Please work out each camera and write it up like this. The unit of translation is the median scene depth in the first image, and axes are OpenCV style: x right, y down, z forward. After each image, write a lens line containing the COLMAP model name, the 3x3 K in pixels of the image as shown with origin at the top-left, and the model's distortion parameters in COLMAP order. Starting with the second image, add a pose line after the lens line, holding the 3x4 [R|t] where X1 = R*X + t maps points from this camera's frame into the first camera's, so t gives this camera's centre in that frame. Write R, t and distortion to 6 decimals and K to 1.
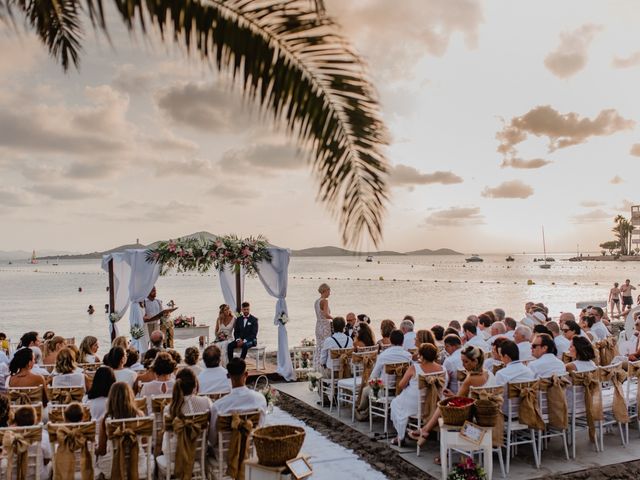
lens RADIAL K [[689.2, 0, 321.3], [0, 689.2, 243.2], [0, 0, 1]] dist [0.012937, 0.000000]
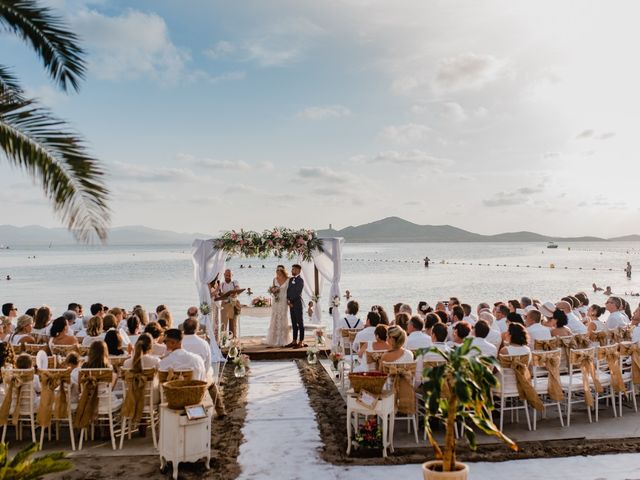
lens RADIAL K [[689.2, 0, 318.1], [0, 689.2, 238.5], [0, 0, 1]] dist [0.012937, 0.000000]
pose [[0.957257, 0.001204, -0.289236, 0.261782], [0.003020, 0.999895, 0.014157, -0.007851], [0.289223, -0.014426, 0.957153, -0.075744]]
